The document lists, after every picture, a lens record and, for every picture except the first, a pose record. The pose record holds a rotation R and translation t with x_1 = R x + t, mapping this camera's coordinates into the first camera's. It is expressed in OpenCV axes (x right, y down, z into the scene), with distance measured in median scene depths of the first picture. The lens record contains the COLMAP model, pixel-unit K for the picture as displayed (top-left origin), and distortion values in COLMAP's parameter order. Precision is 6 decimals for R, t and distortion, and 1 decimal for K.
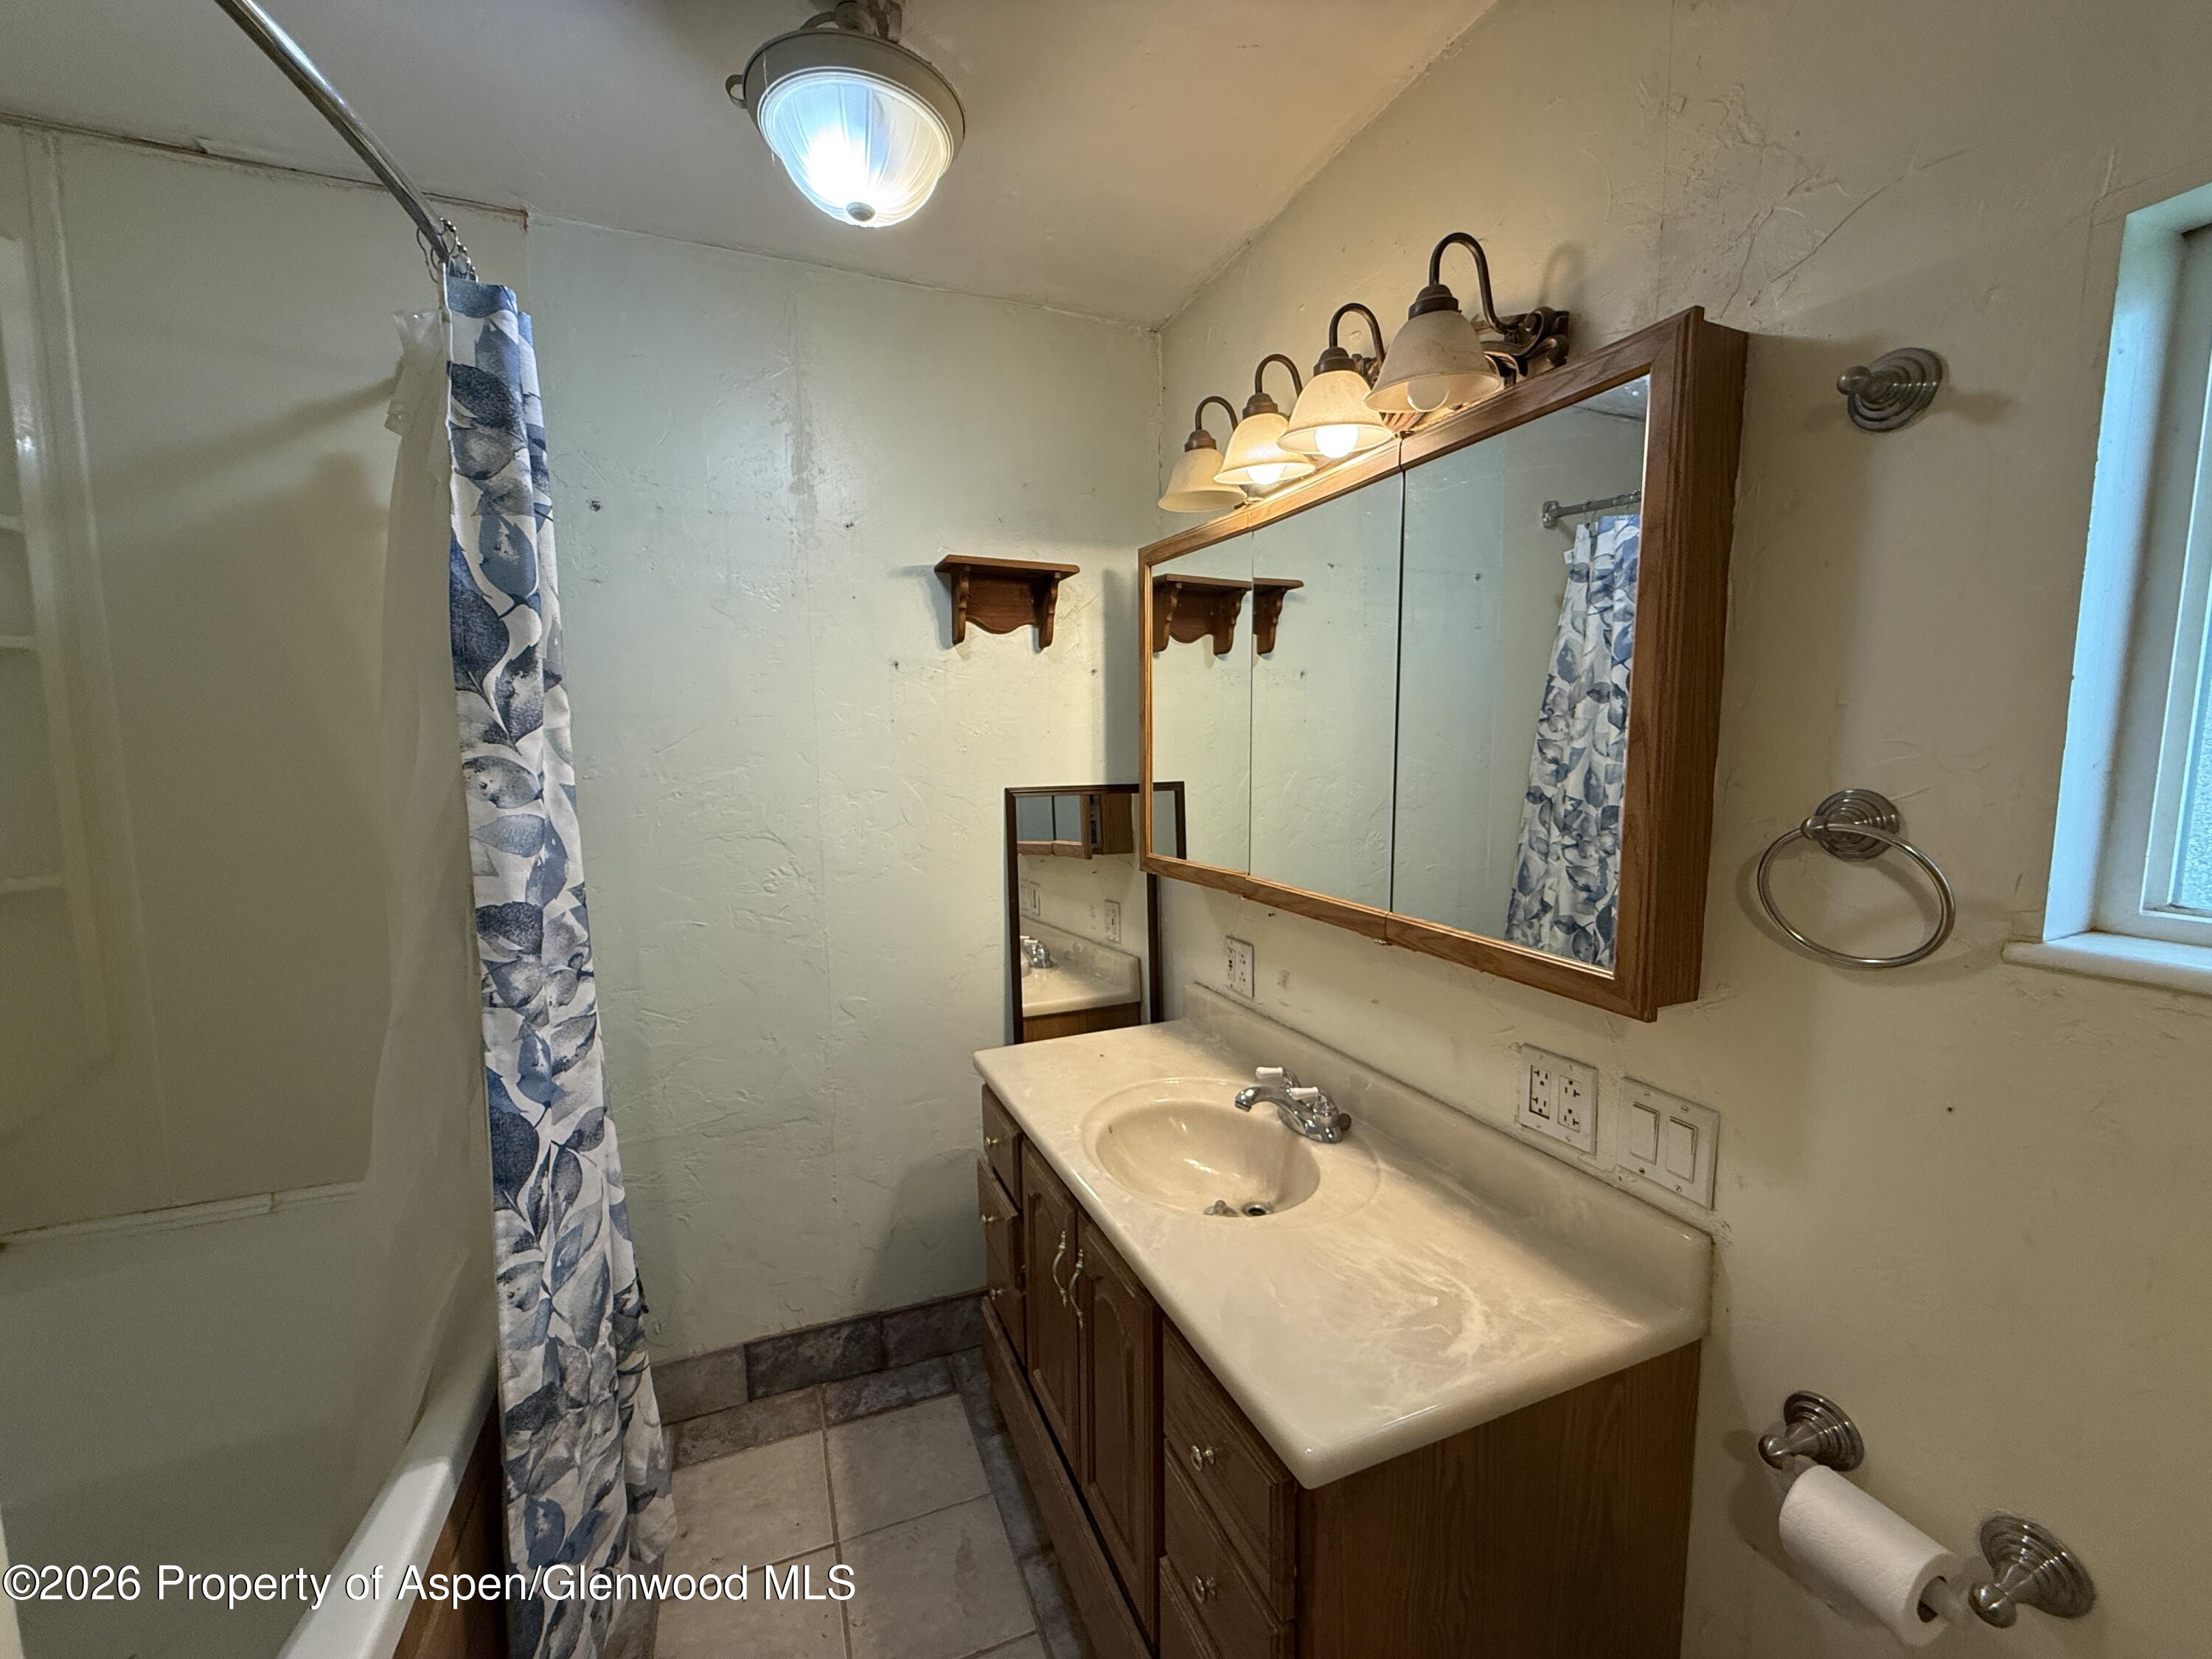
lens RADIAL K [[881.2, 0, 1100.5], [0, 881.2, 831.1], [0, 0, 1]] dist [0.000704, -0.000260]
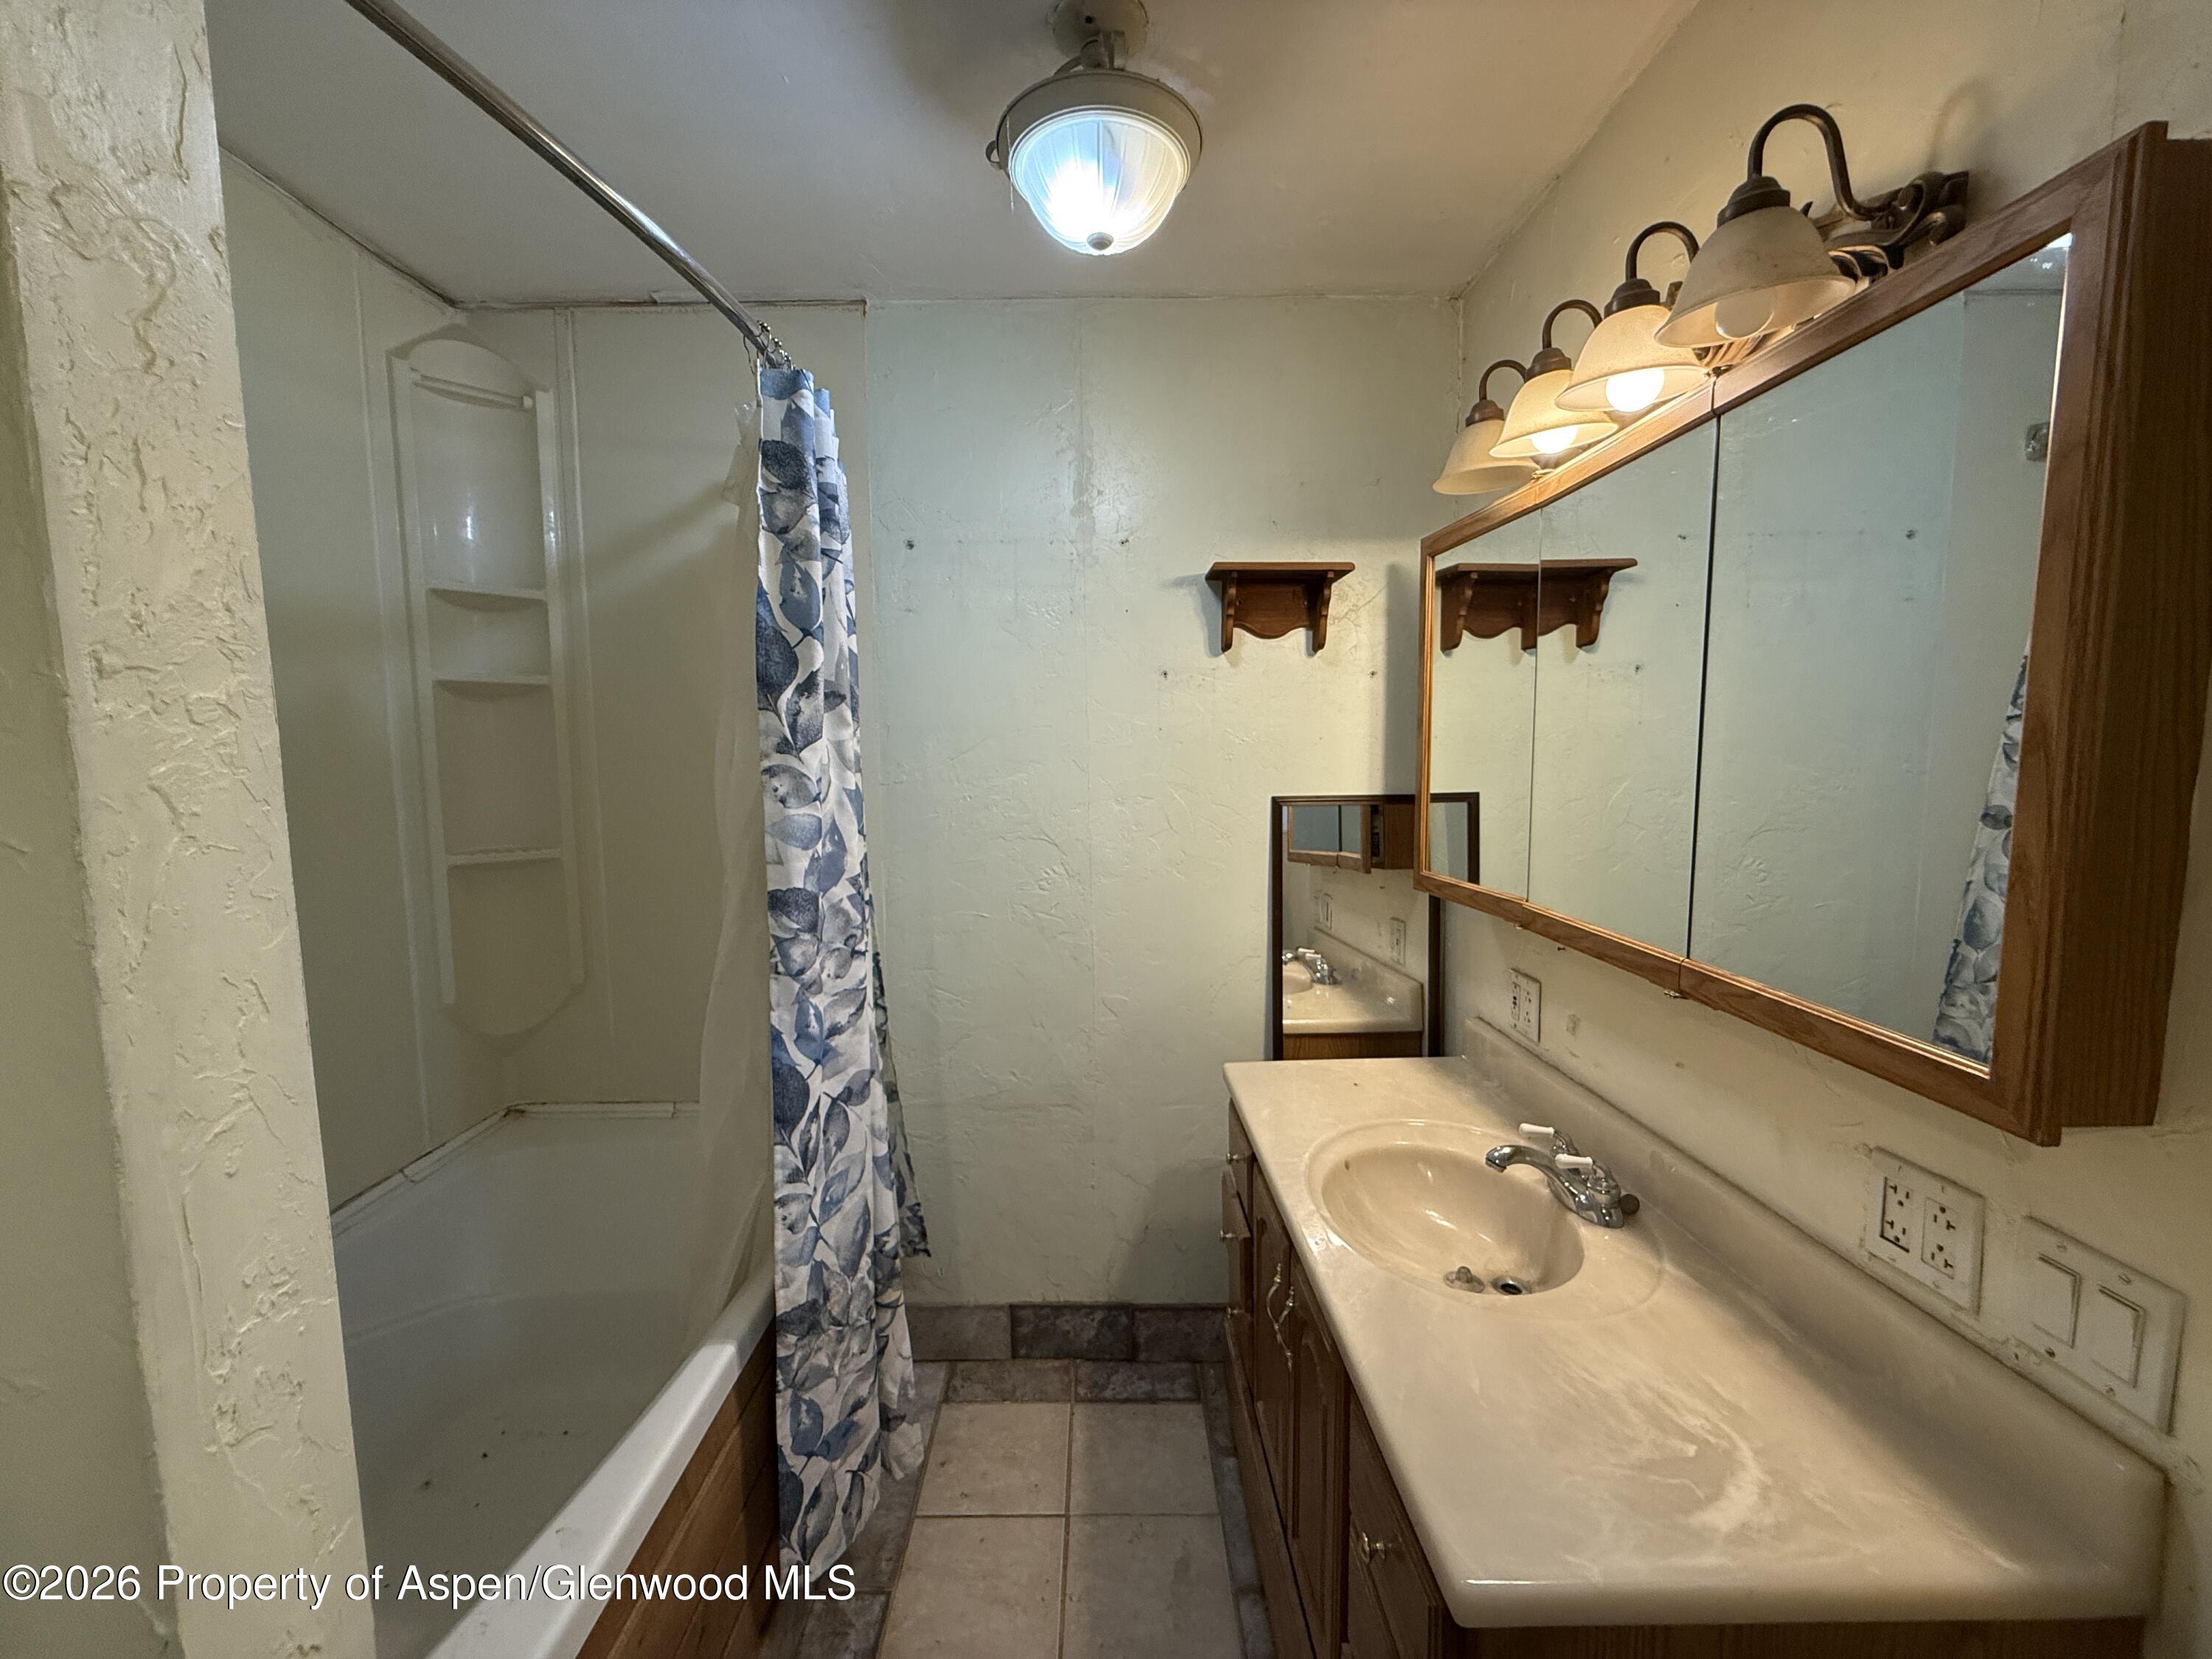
lens RADIAL K [[881.2, 0, 1103.9], [0, 881.2, 830.7], [0, 0, 1]] dist [0.000704, -0.000260]
pose [[0.928625, 0.031838, -0.369651, 0.130105], [-0.033896, 0.999425, 0.000927, -0.009280], [0.369468, 0.011669, 0.929170, 0.042394]]
